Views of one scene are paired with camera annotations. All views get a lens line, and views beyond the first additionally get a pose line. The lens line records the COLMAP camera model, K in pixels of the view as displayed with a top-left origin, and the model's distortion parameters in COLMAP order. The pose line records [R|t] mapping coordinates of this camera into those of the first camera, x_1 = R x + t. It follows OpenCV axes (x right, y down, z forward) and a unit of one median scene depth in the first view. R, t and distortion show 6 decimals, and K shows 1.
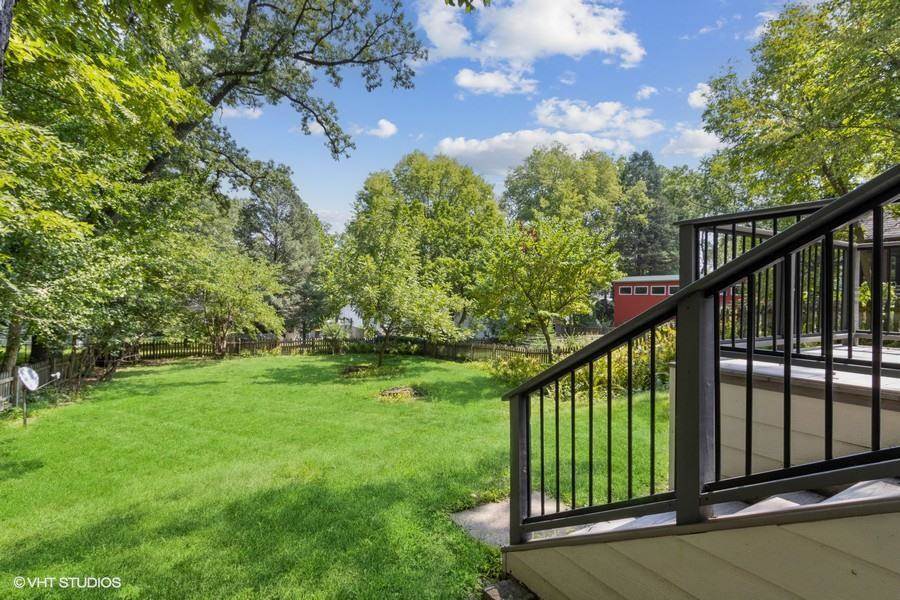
lens RADIAL K [[446.5, 0, 448.4], [0, 446.5, 295.7], [0, 0, 1]] dist [-0.000058, 0.000490]
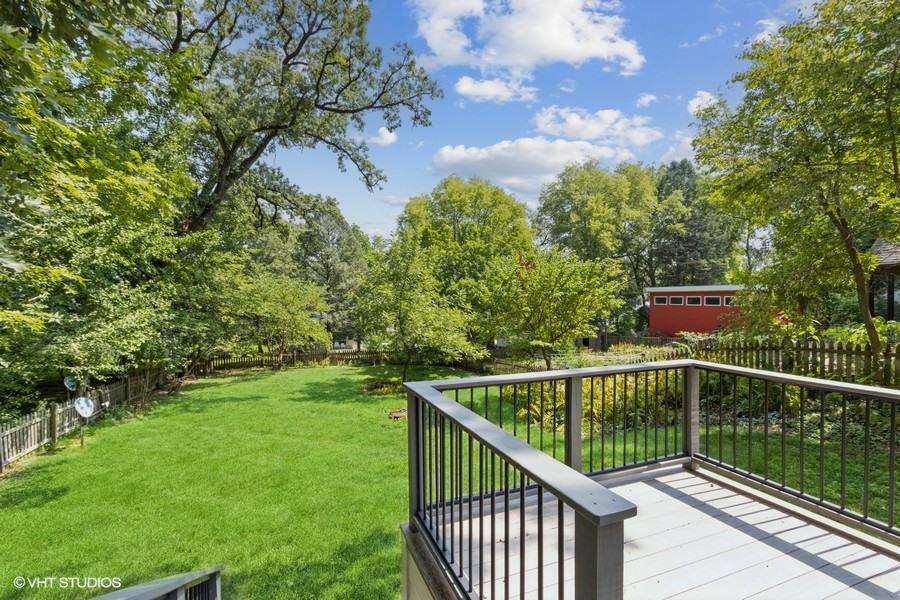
lens RADIAL K [[411.0, 0, 446.0], [0, 411.0, 300.7], [0, 0, 1]] dist [-0.000384, -0.000137]
pose [[0.989878, -0.014717, -0.141158, 0.080086], [0.015428, 0.999873, 0.003940, -0.038266], [0.141082, -0.006078, 0.989979, 0.014388]]
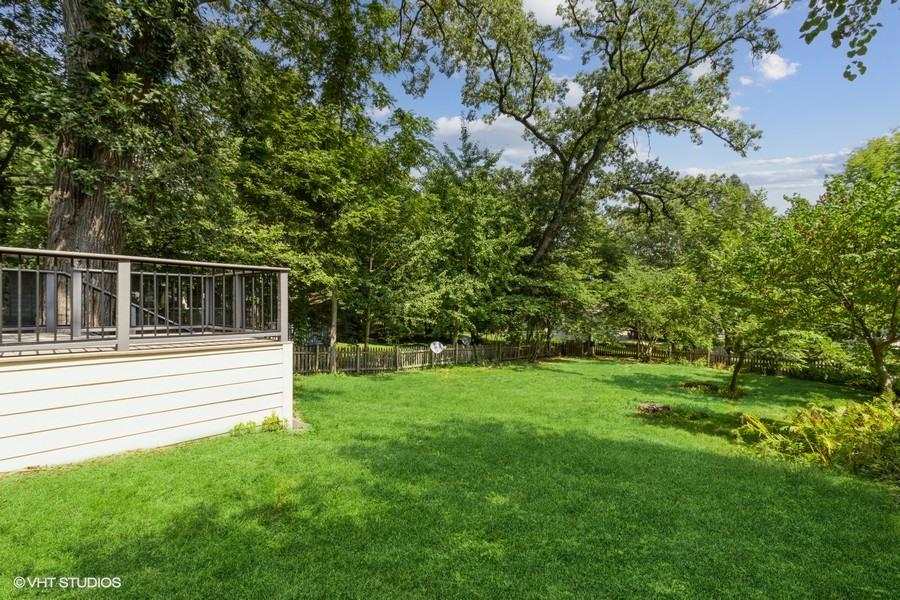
lens RADIAL K [[419.2, 0, 452.1], [0, 419.2, 305.5], [0, 0, 1]] dist [0.018878, -0.000137]
pose [[0.356968, -0.004307, -0.934107, 0.365083], [-0.002295, 0.999982, -0.005488, 0.002212], [0.934114, 0.004103, 0.356951, 0.157265]]
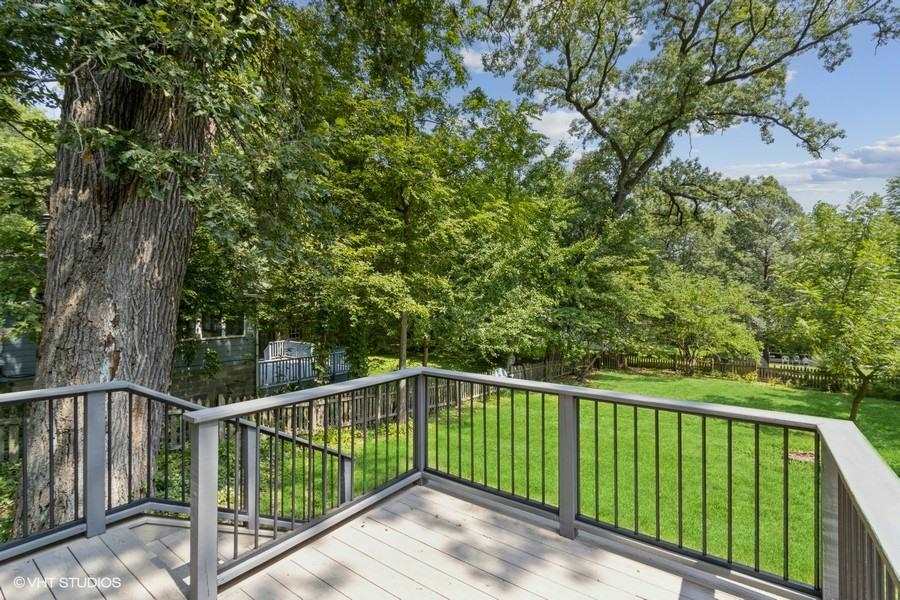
lens RADIAL K [[411.0, 0, 446.0], [0, 411.0, 300.7], [0, 0, 1]] dist [-0.000384, -0.000137]
pose [[0.403958, -0.005416, -0.914761, 0.179165], [-0.000703, 0.999980, -0.006231, -0.037578], [0.914777, 0.003161, 0.403946, 0.068454]]
